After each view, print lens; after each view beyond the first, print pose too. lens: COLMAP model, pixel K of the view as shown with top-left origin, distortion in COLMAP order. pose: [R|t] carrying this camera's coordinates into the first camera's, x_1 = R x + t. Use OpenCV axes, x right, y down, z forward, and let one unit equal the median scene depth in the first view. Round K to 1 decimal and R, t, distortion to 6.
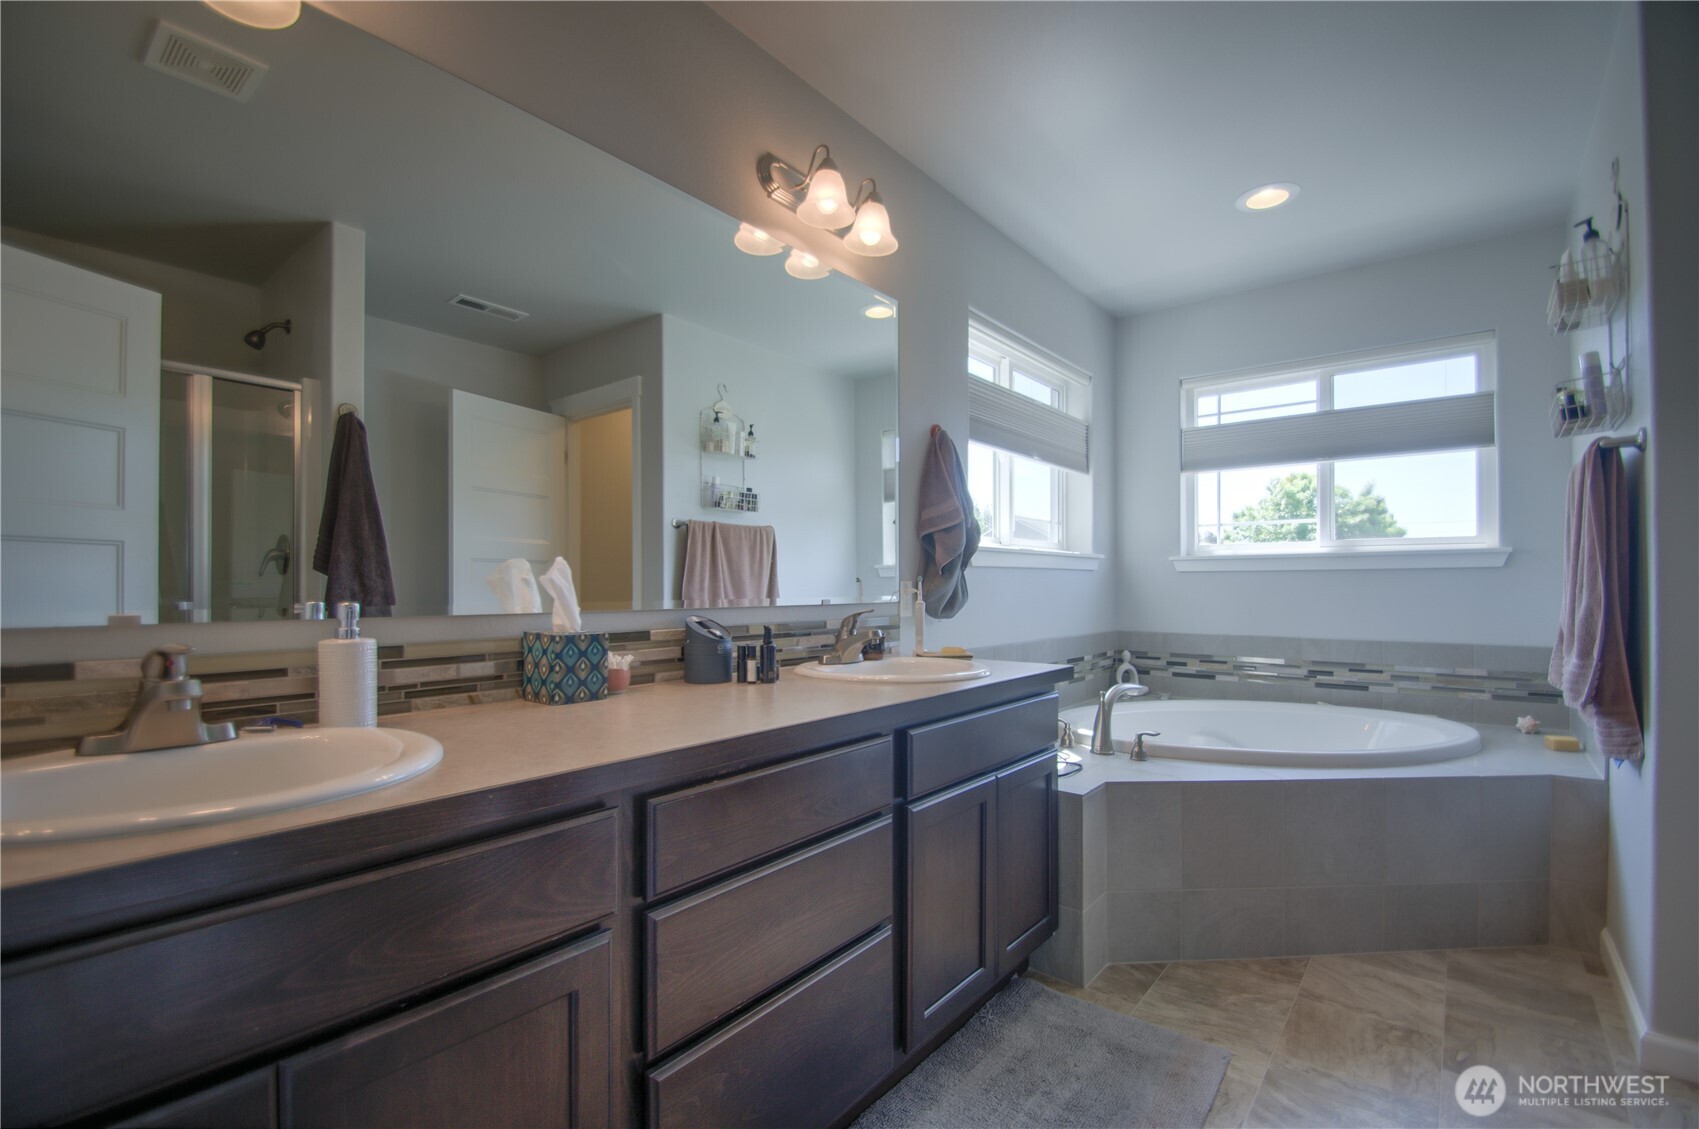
lens RADIAL K [[780.1, 0, 837.6], [0, 780.1, 571.6], [0, 0, 1]] dist [0.005025, -0.009055]
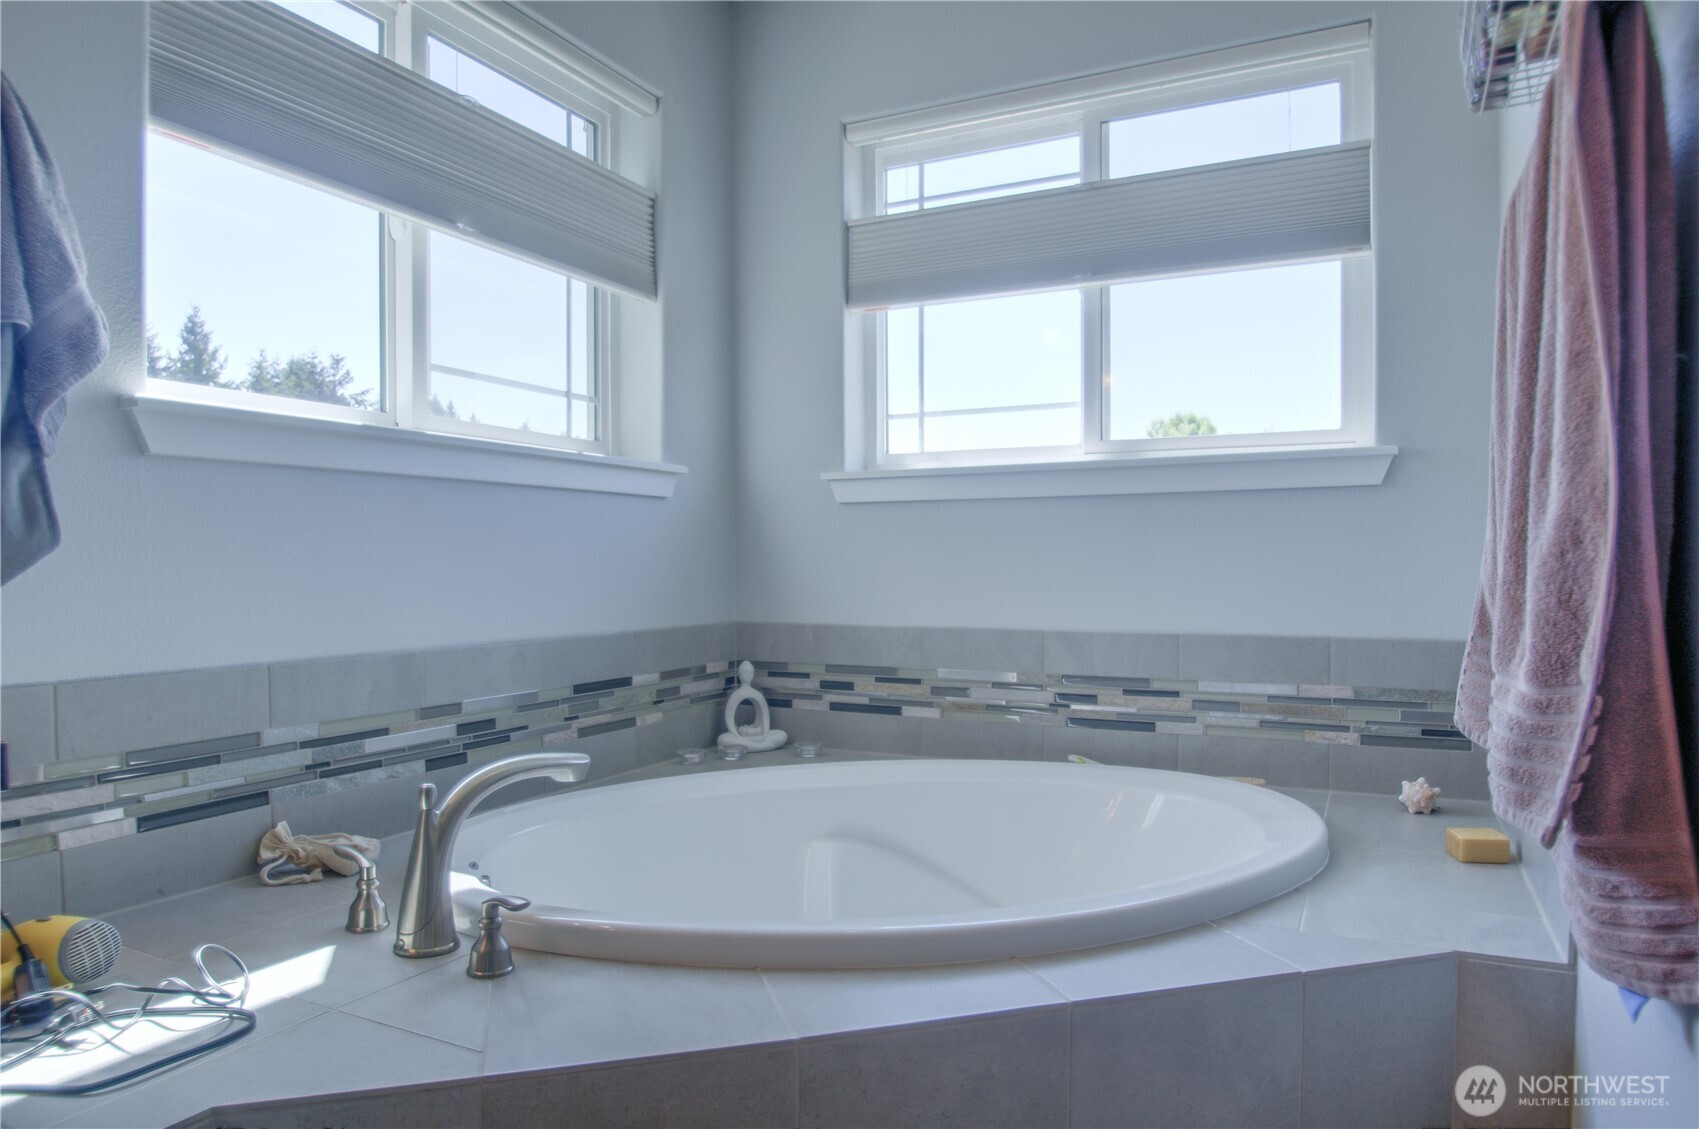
lens RADIAL K [[1091.8, 0, 857.2], [0, 1091.8, 567.4], [0, 0, 1]] dist [-0.023604, -0.001353]
pose [[0.972577, -0.004786, 0.232531, 0.324172], [0.000082, 0.999795, 0.020237, 0.031272], [-0.232581, -0.019663, 0.972378, 0.354930]]
